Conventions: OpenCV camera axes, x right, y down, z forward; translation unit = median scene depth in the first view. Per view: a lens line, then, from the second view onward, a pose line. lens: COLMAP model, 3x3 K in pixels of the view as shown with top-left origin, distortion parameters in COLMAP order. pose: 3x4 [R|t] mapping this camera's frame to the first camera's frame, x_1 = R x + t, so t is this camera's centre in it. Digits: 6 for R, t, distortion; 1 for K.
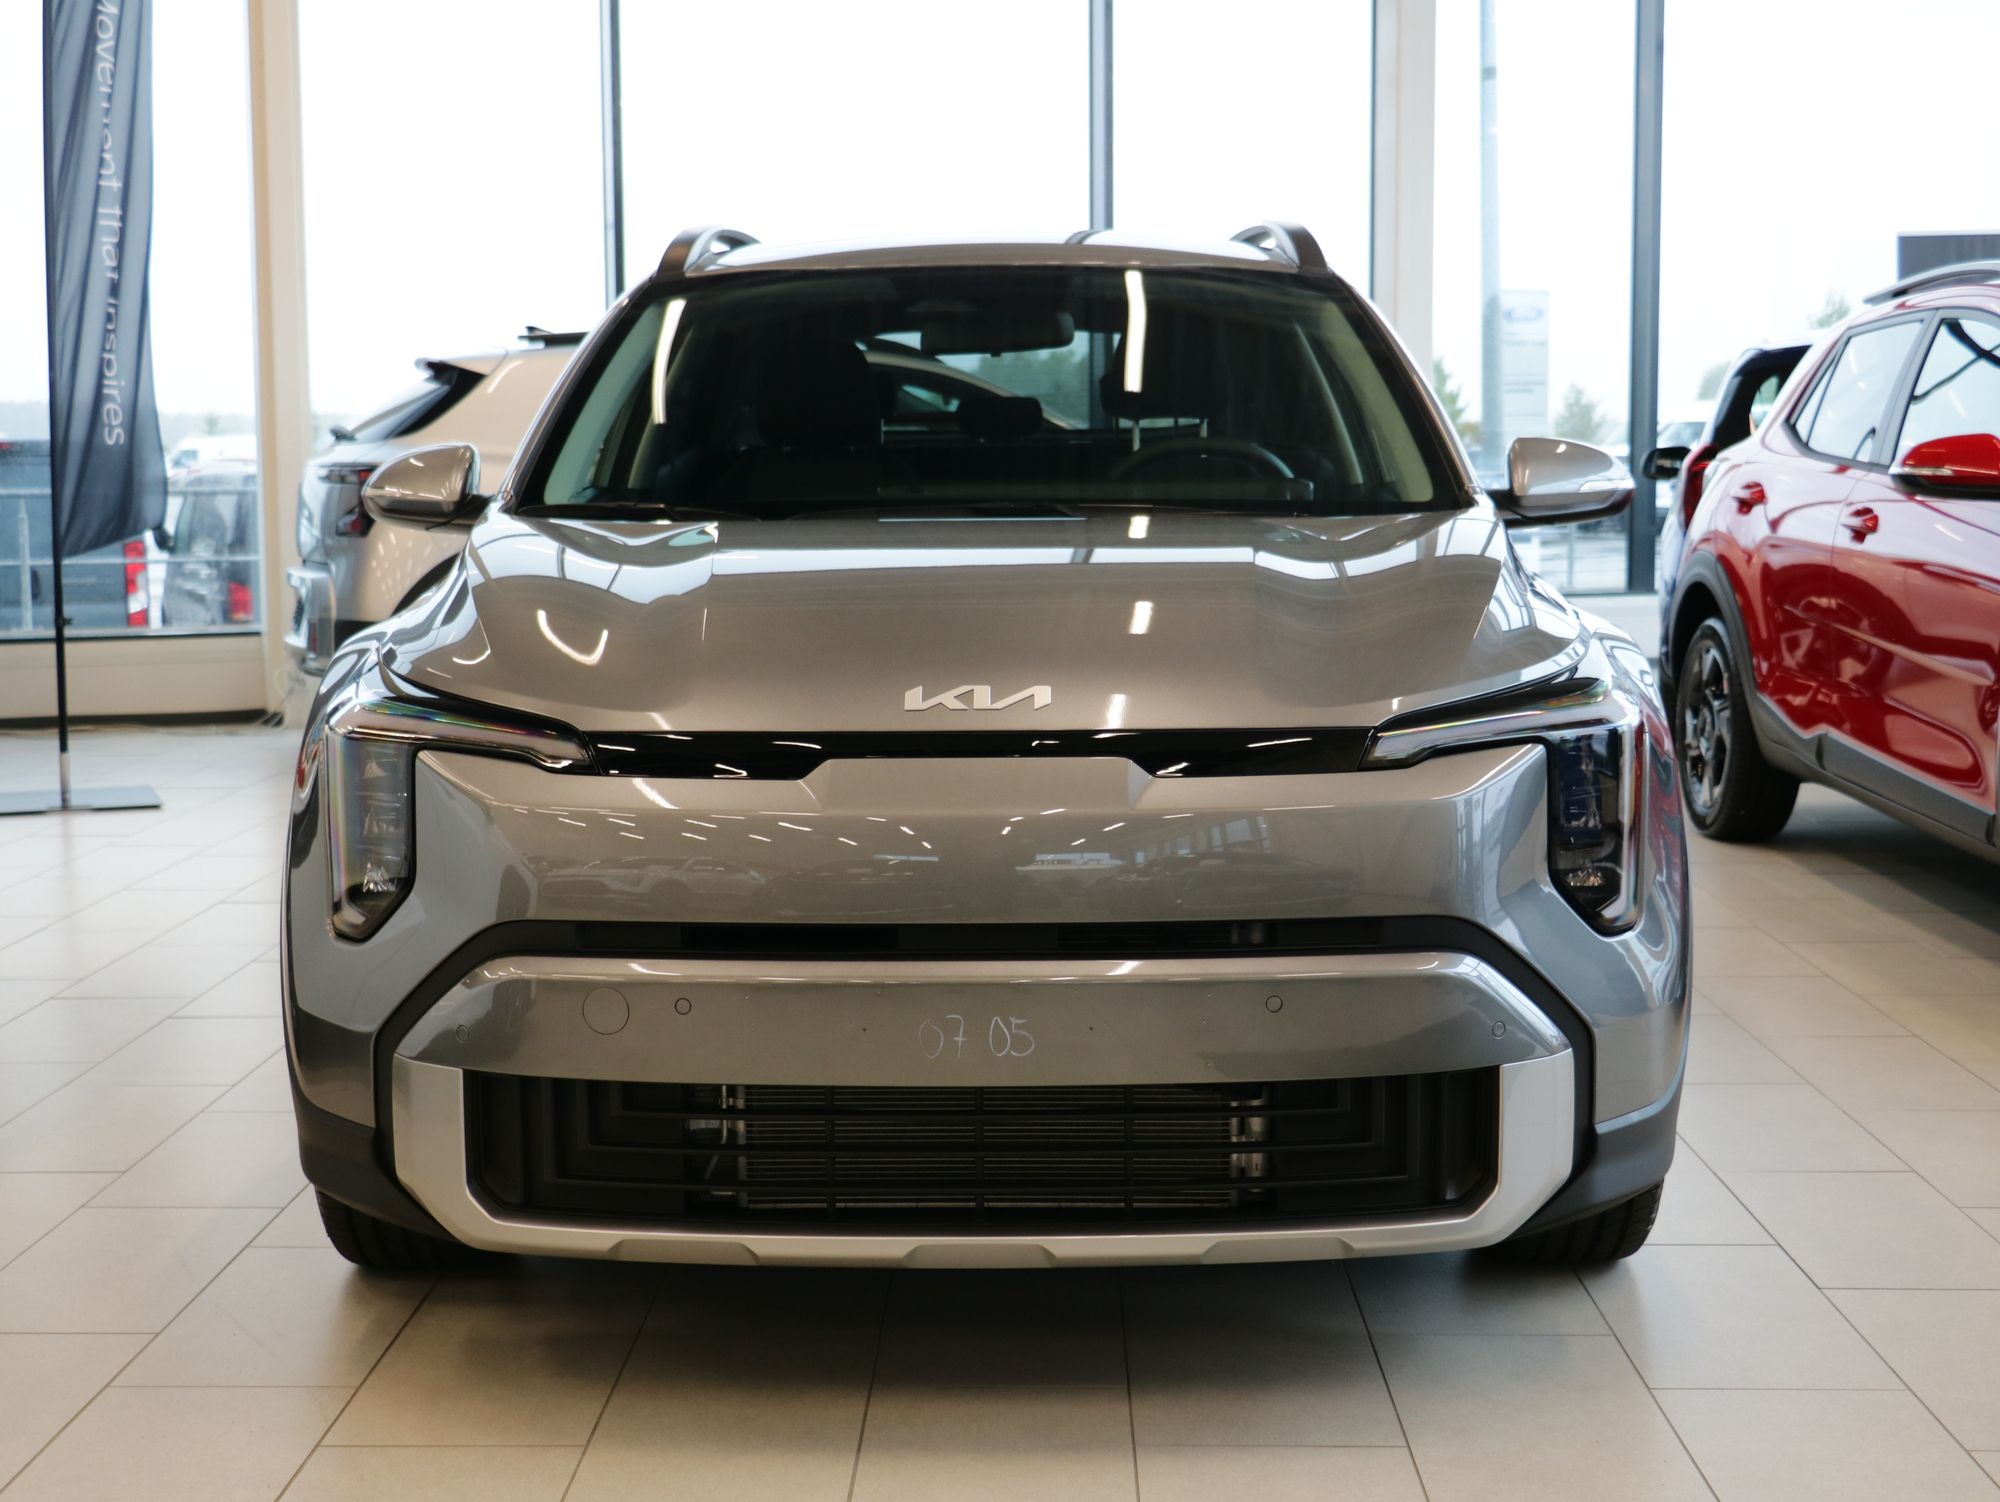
lens RADIAL K [[2604.3, 0, 1000.0], [0, 2604.3, 751.0], [0, 0, 1]] dist [0.038756, 0.029854]
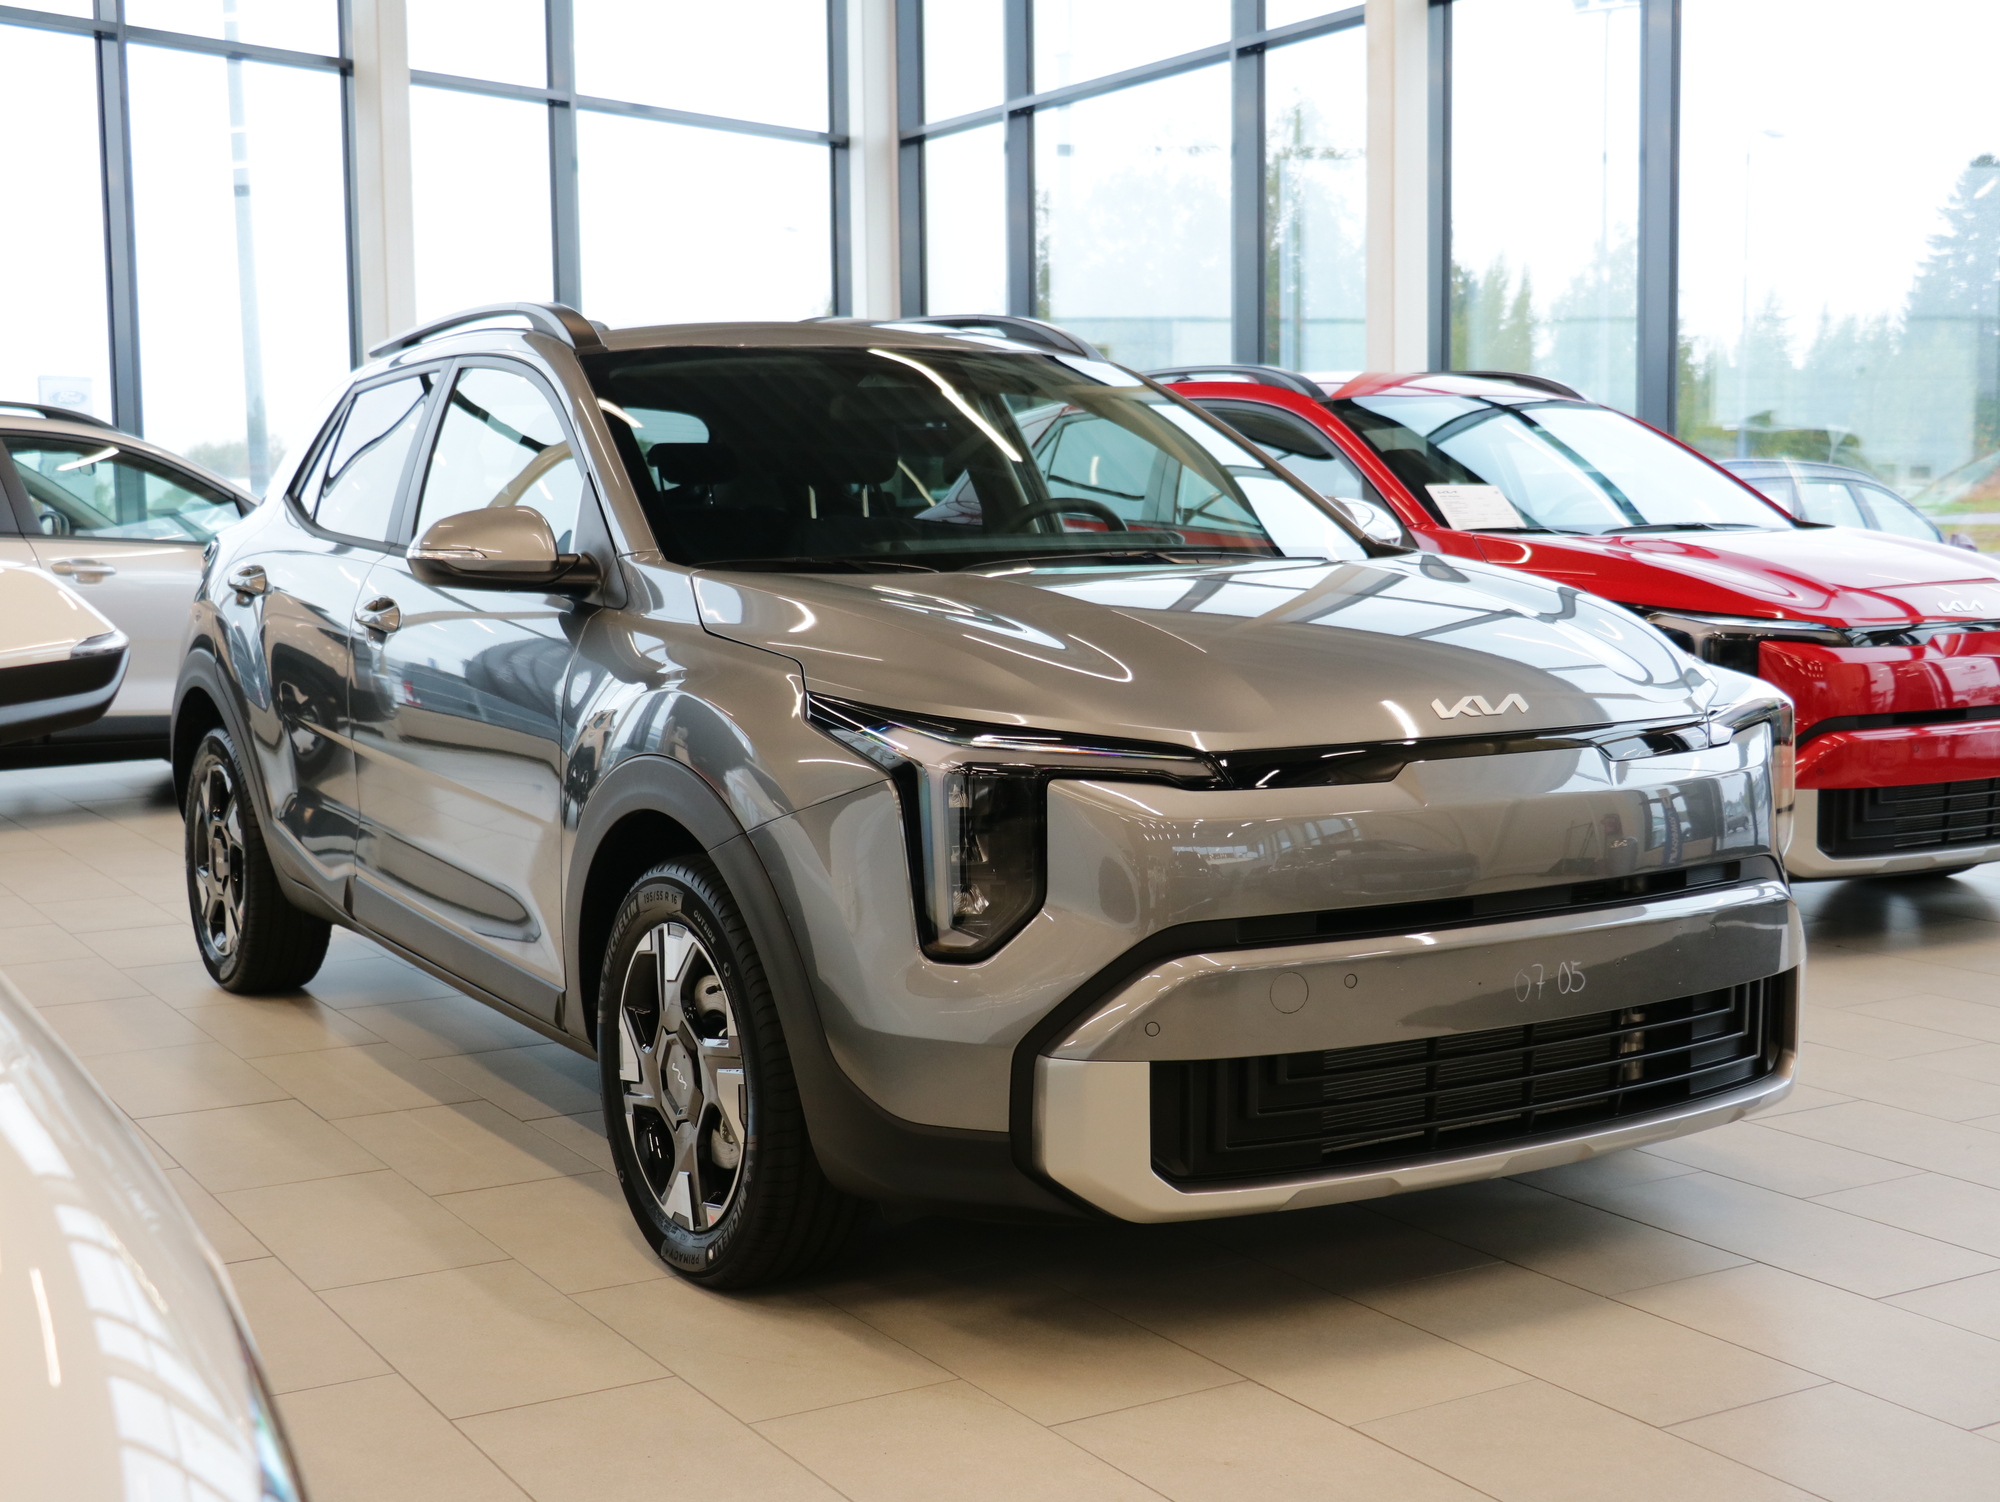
lens RADIAL K [[2422.4, 0, 1000.0], [0, 2422.4, 751.0], [0, 0, 1]] dist [-0.009683, -0.004436]
pose [[0.839910, -0.049010, 0.540508, -0.786120], [0.061981, 0.998060, -0.005817, -0.008005], [-0.539174, 0.038387, 0.841319, 0.156797]]
